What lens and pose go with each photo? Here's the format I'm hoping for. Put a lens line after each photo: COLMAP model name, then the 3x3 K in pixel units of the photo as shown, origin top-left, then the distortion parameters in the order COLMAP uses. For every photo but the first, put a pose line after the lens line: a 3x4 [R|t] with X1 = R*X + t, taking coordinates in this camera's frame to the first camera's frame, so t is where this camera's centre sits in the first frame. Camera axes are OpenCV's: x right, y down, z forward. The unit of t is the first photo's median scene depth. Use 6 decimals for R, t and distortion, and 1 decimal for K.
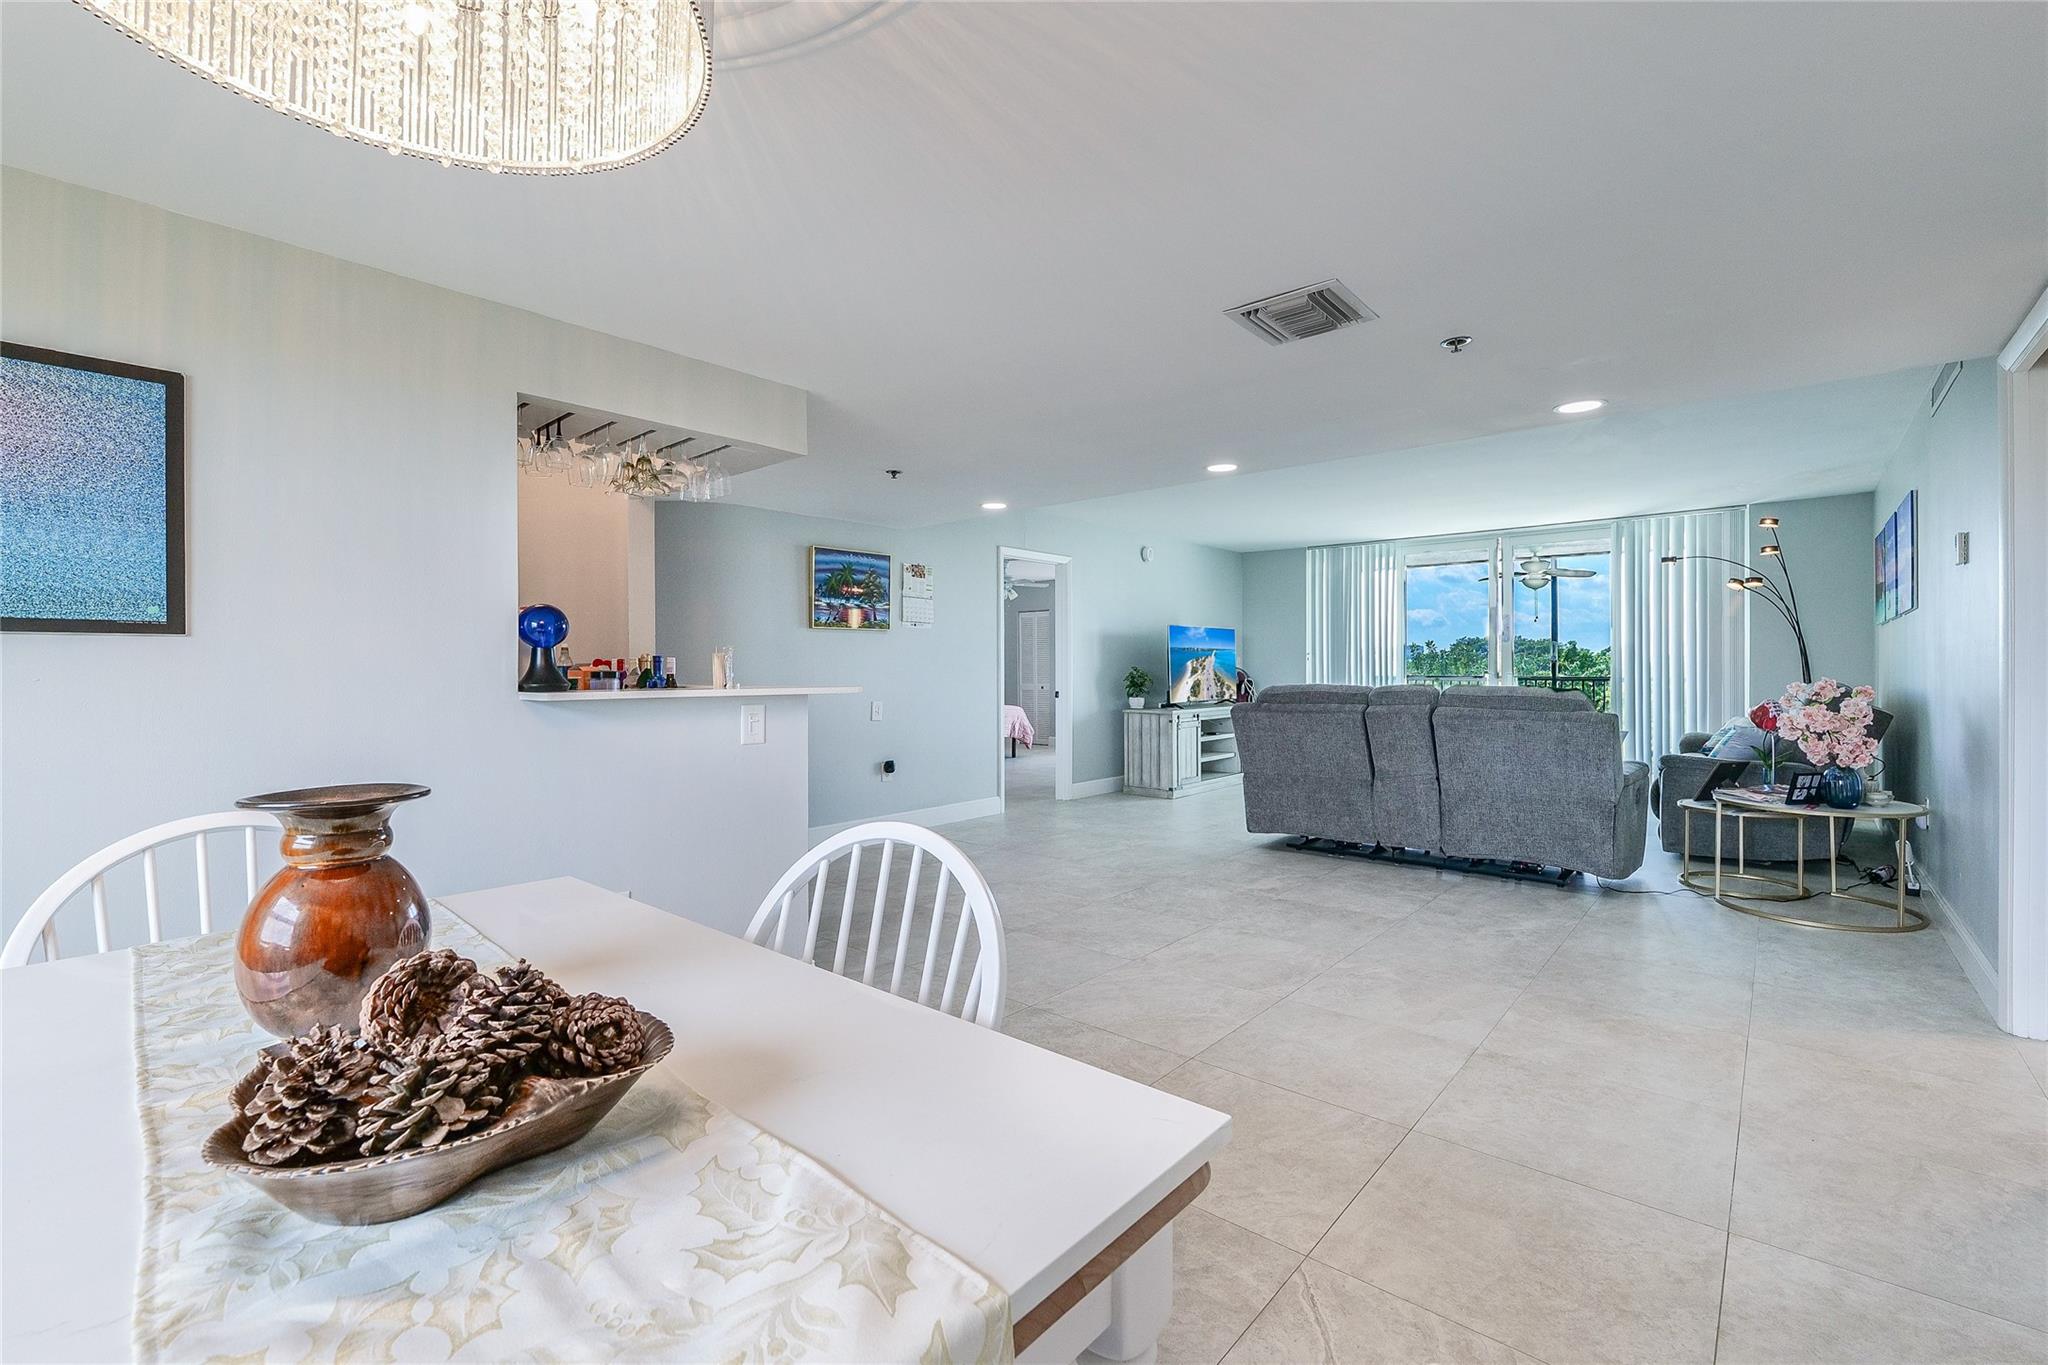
lens RADIAL K [[880.1, 0, 1023.9], [0, 880.1, 666.7], [0, 0, 1]] dist [-0.000621, -0.000060]
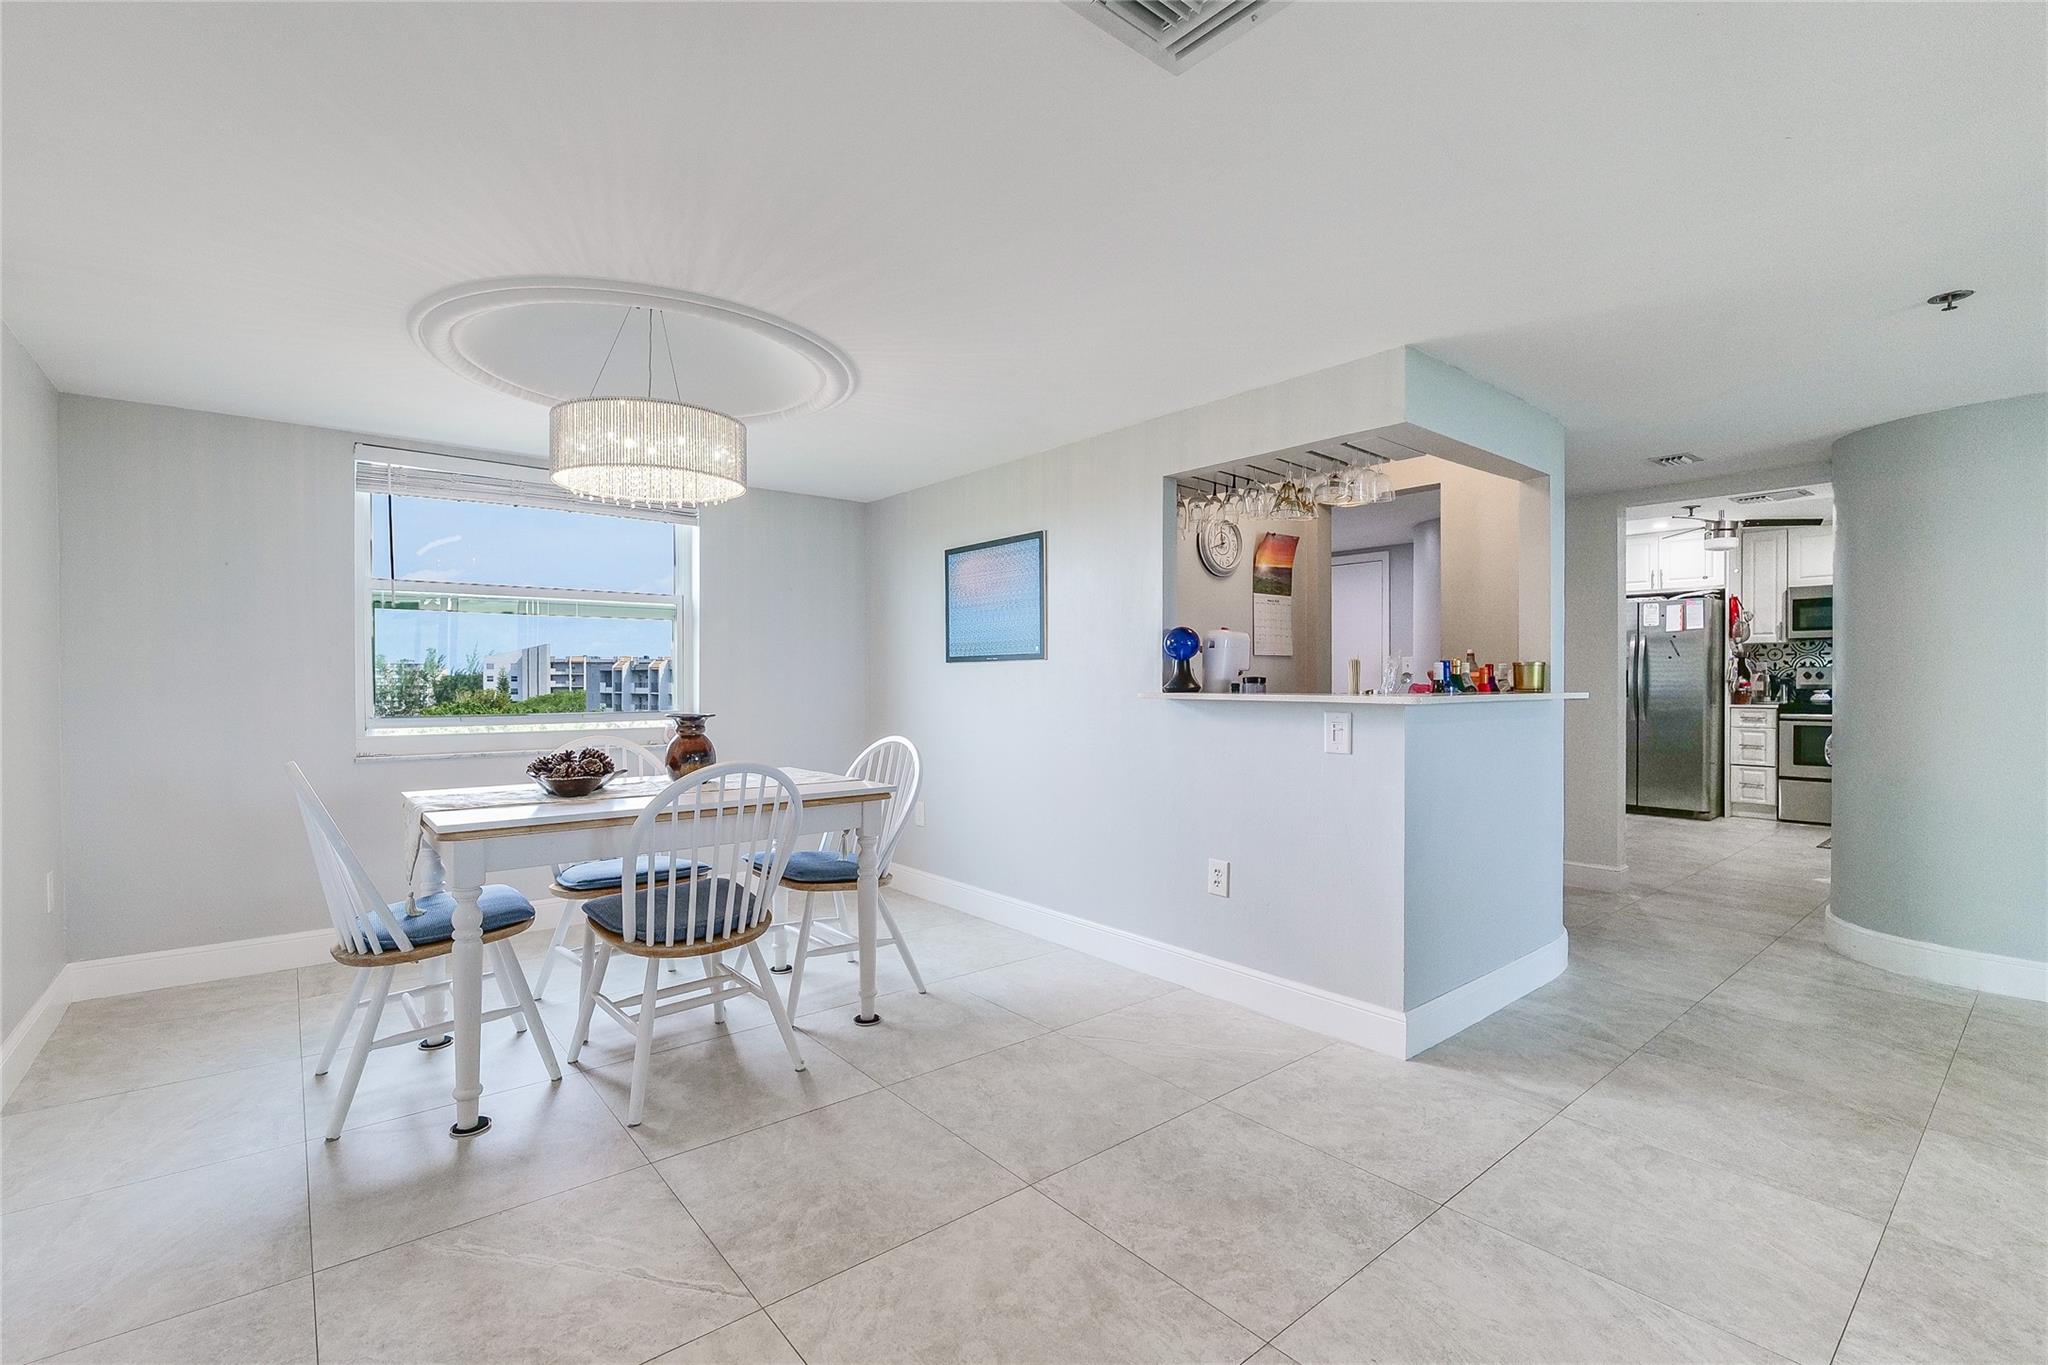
lens RADIAL K [[919.5, 0, 1024.0], [0, 919.5, 682.5], [0, 0, 1]] dist [0.000644, 0.000187]
pose [[-0.162841, -0.000168, -0.986652, 0.622150], [0.003337, 0.999994, -0.000721, 0.009651], [0.986647, -0.003410, -0.162839, 0.713400]]
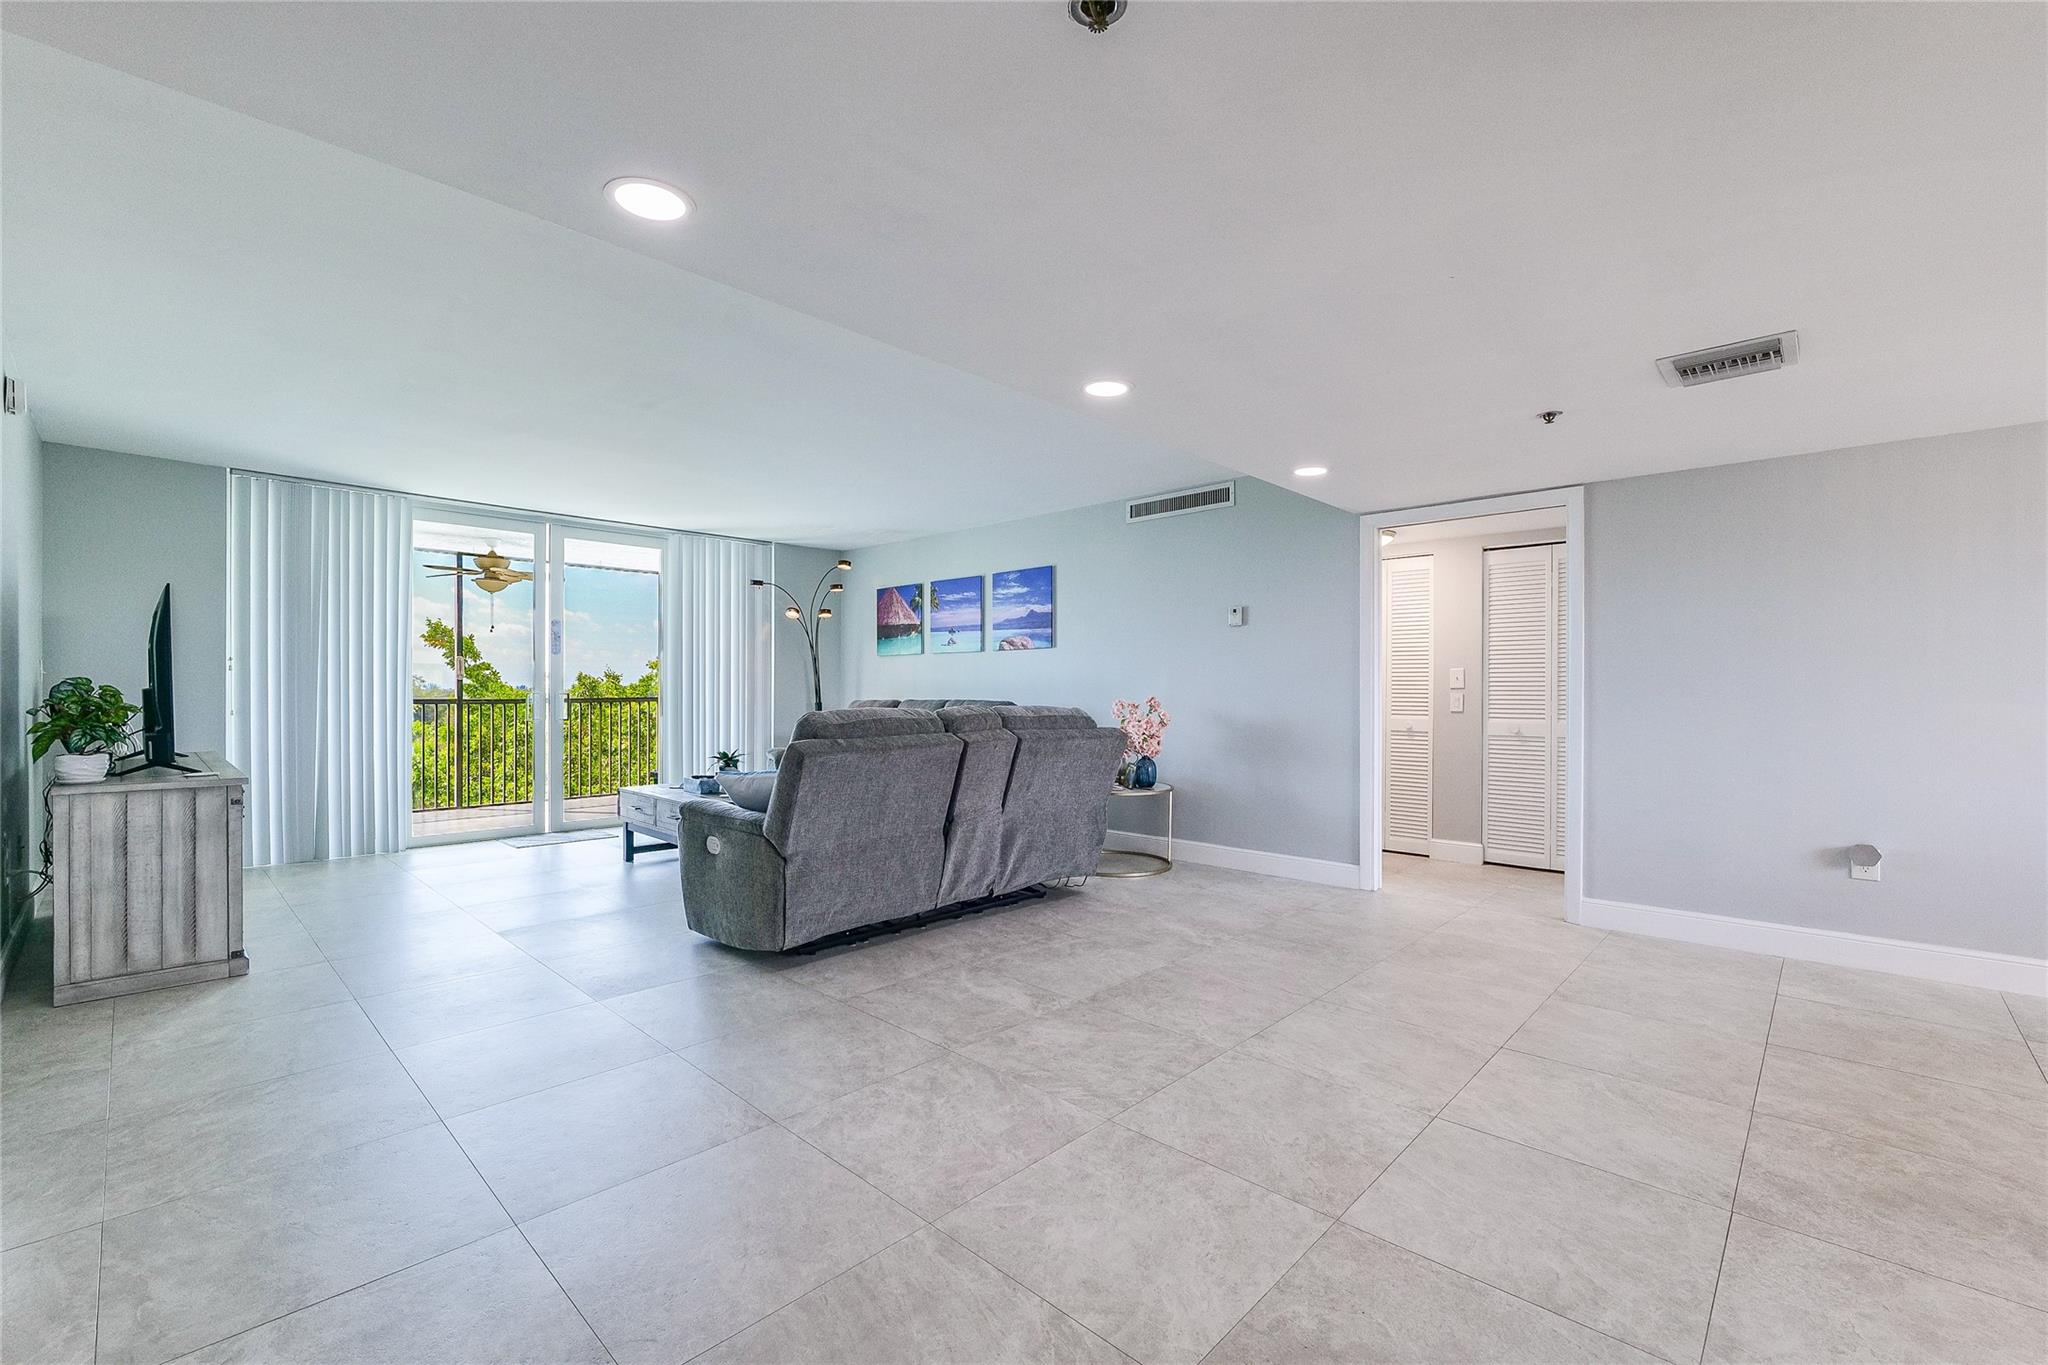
lens RADIAL K [[868.4, 0, 1027.3], [0, 868.4, 702.3], [0, 0, 1]] dist [-0.012419, -0.000253]
pose [[0.047453, -0.013331, 0.998785, -0.563313], [-0.006421, 0.999886, 0.013651, 0.006174], [-0.998853, -0.007061, 0.047362, 1.308936]]
